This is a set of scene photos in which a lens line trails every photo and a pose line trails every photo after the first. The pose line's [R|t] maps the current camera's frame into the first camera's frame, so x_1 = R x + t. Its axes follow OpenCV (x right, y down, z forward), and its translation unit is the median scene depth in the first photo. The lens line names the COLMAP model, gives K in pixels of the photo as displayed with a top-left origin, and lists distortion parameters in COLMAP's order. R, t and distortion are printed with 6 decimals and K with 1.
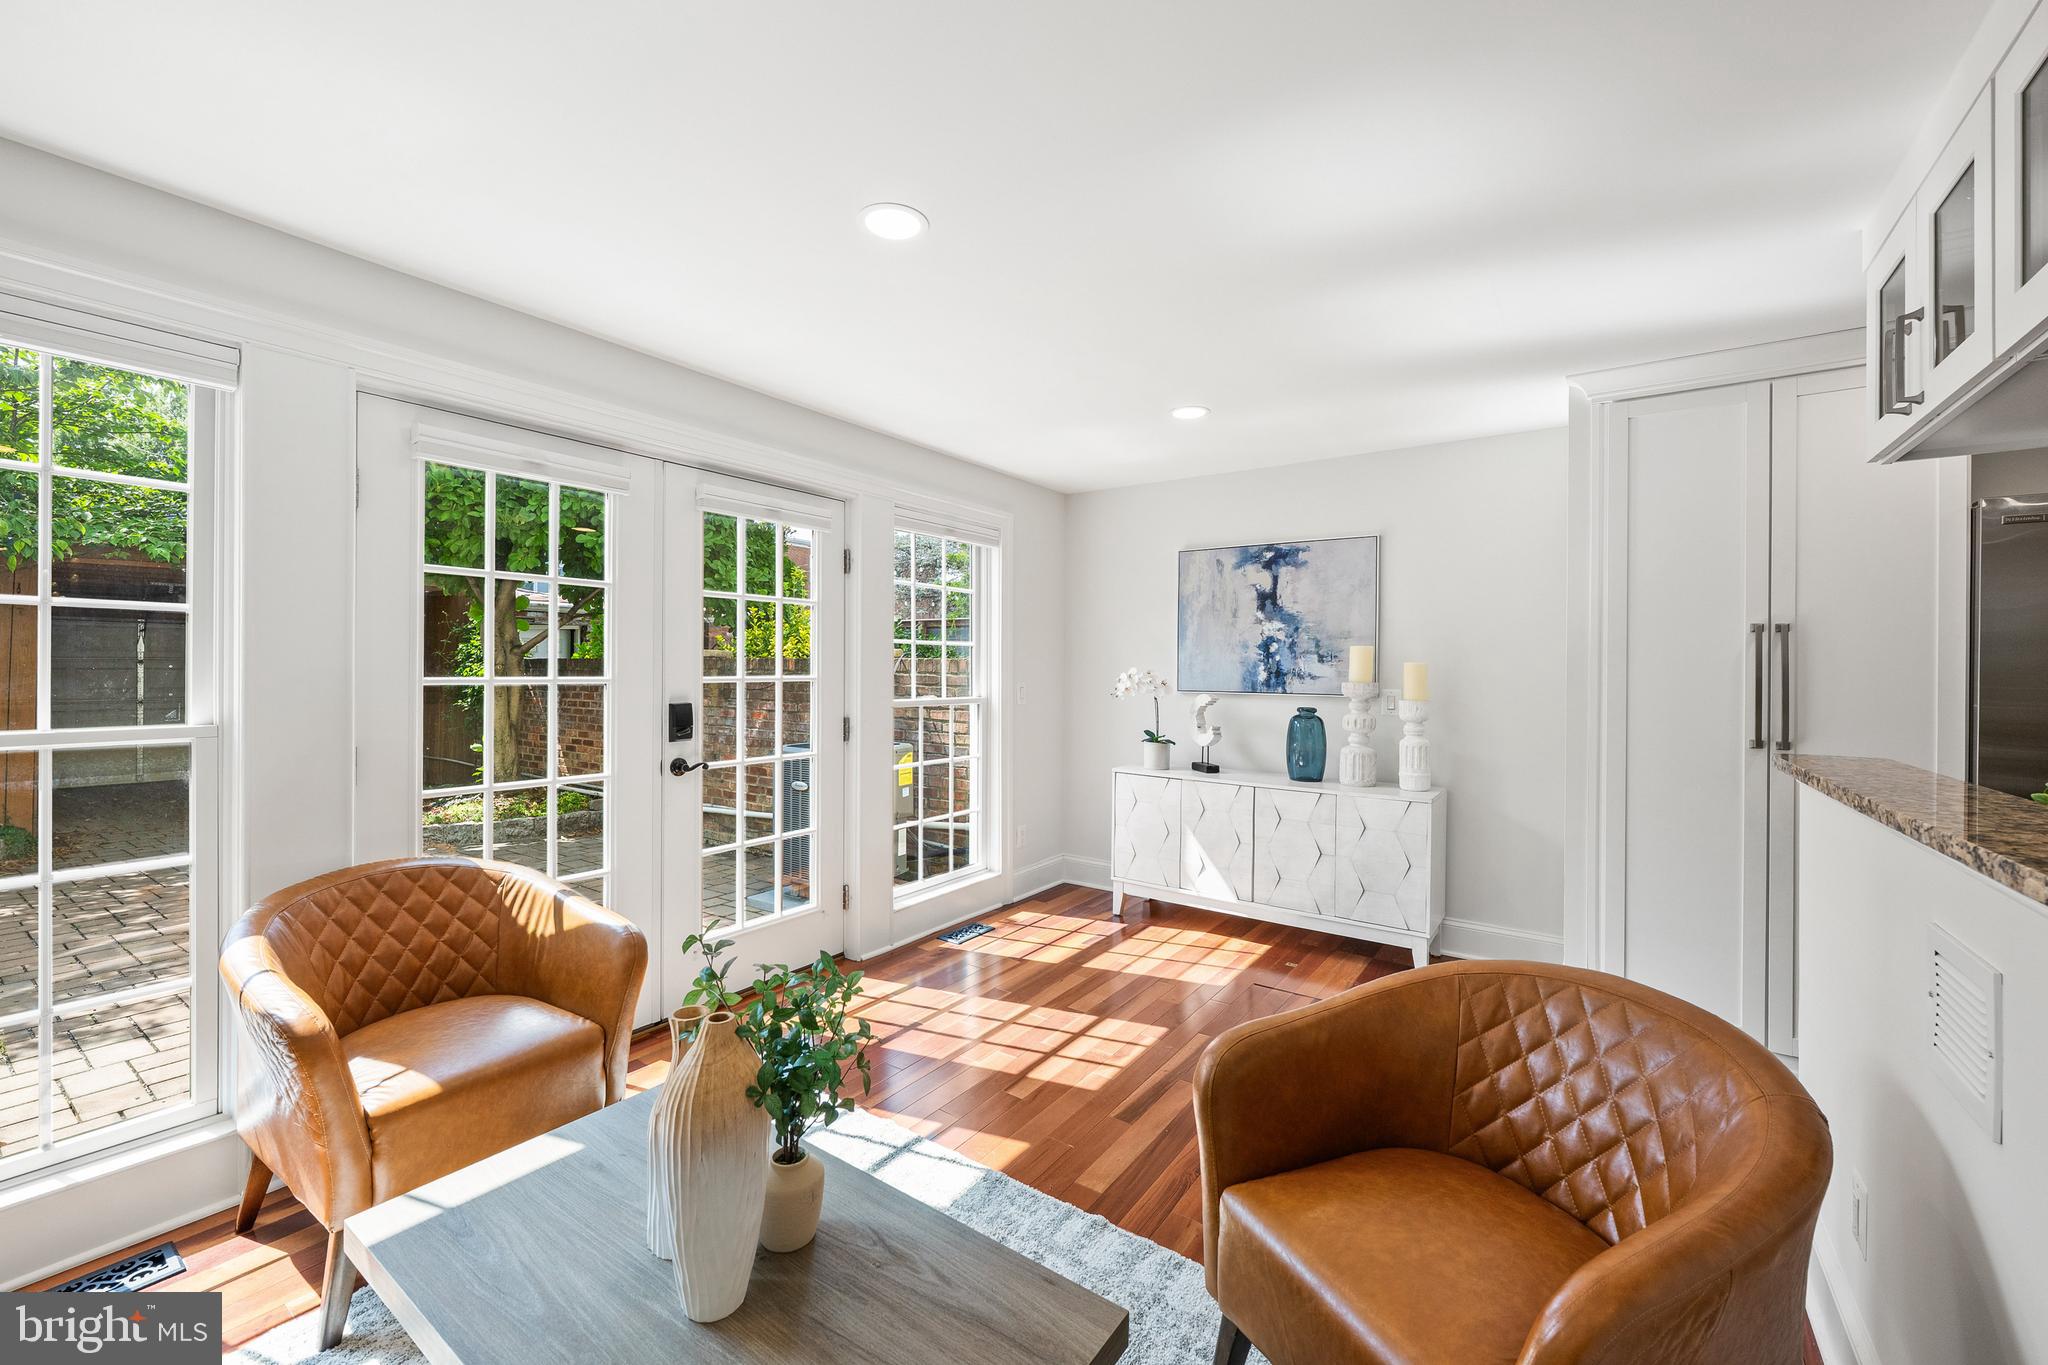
lens RADIAL K [[812.1, 0, 1017.5], [0, 812.1, 674.4], [0, 0, 1]] dist [0.001580, 0.000506]
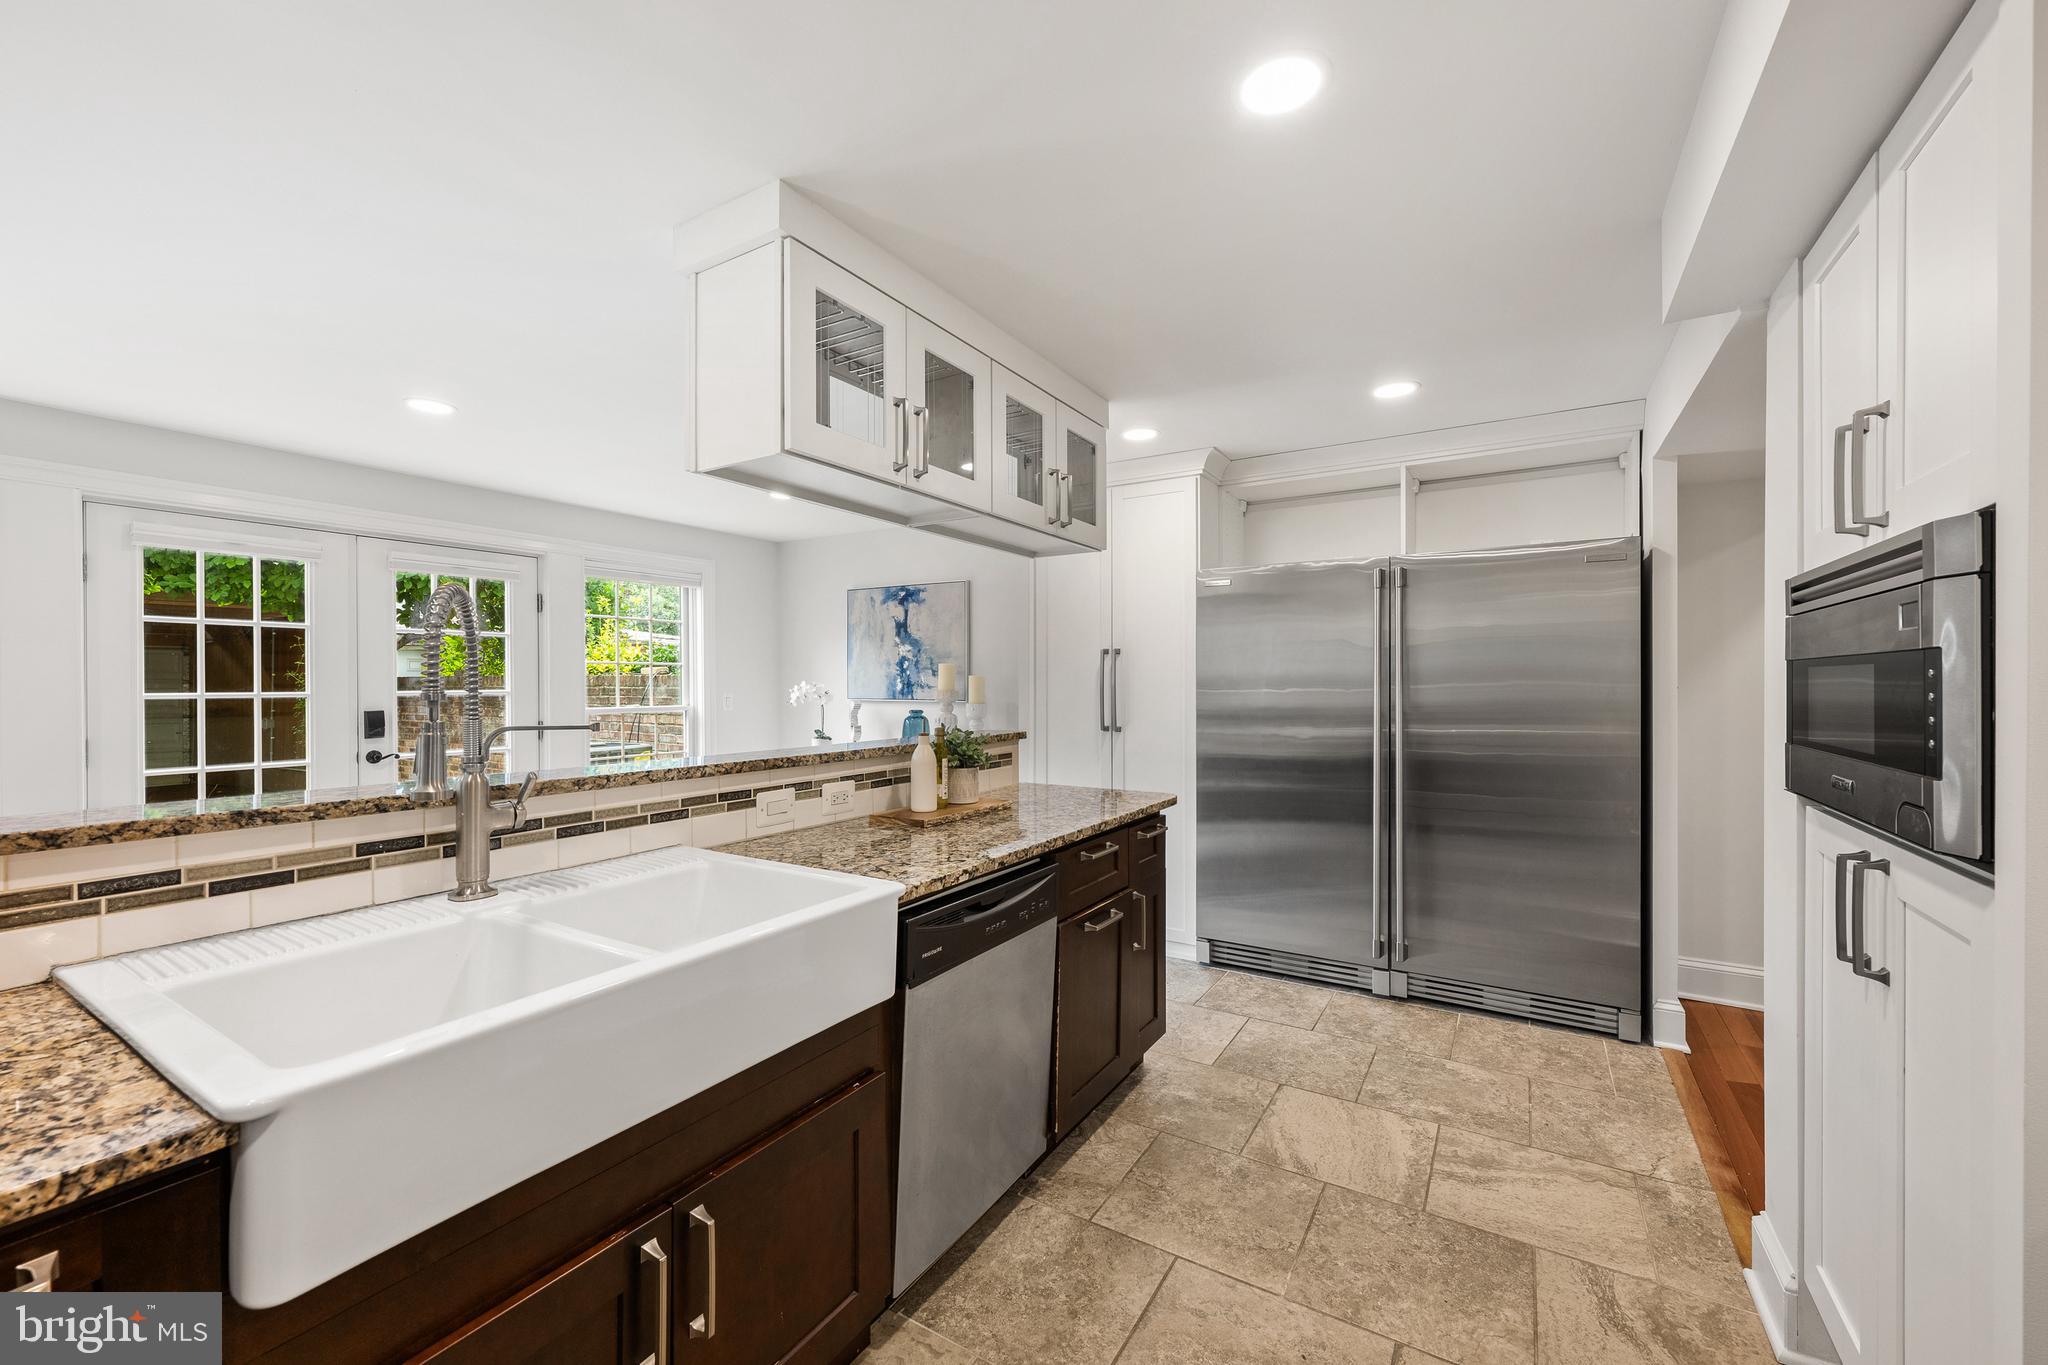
lens RADIAL K [[812.1, 0, 1027.6], [0, 812.1, 686.8], [0, 0, 1]] dist [0.001580, 0.000506]
pose [[0.997620, -0.011698, 0.067957, 0.425562], [0.011846, 0.999928, -0.001768, 0.007212], [-0.067932, 0.002569, 0.997687, -0.322285]]
